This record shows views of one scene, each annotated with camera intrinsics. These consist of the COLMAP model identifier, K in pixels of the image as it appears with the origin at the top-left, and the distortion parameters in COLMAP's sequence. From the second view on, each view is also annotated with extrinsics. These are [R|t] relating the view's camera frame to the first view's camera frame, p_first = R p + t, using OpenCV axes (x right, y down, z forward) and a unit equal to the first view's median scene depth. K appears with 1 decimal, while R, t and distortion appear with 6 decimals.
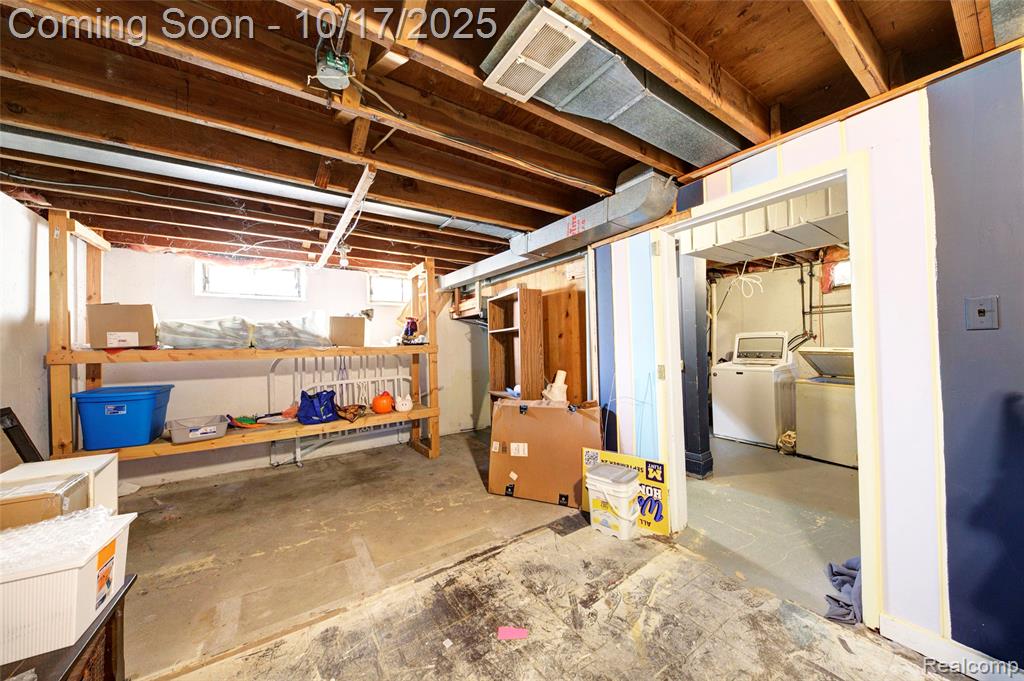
lens RADIAL K [[352.1, 0, 515.7], [0, 352.1, 344.5], [0, 0, 1]] dist [0.006560, -0.005319]
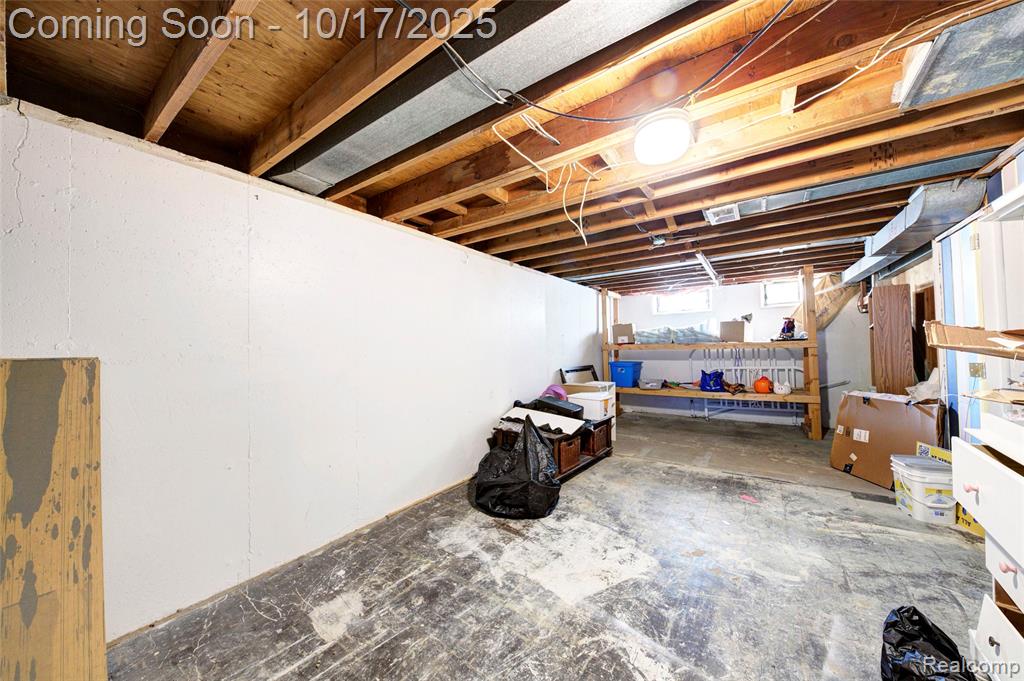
lens RADIAL K [[352.1, 0, 509.4], [0, 352.1, 337.8], [0, 0, 1]] dist [0.006560, -0.005319]
pose [[0.346244, -0.012853, -0.938056, 0.872659], [0.015524, 0.999848, -0.007970, -0.022872], [0.938016, -0.011803, 0.346391, -0.545309]]
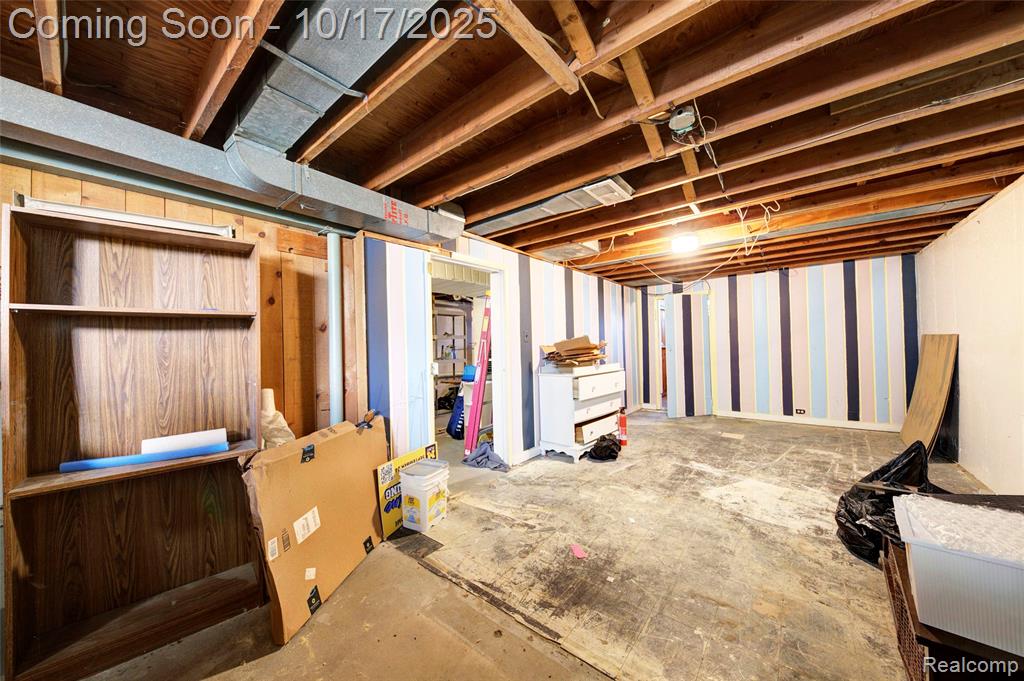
lens RADIAL K [[352.1, 0, 511.1], [0, 352.1, 341.8], [0, 0, 1]] dist [0.006560, -0.005319]
pose [[-0.284904, 0.036986, 0.957842, -0.847681], [0.025539, 0.999193, -0.030986, 0.028920], [-0.958216, 0.015634, -0.285618, 1.083507]]
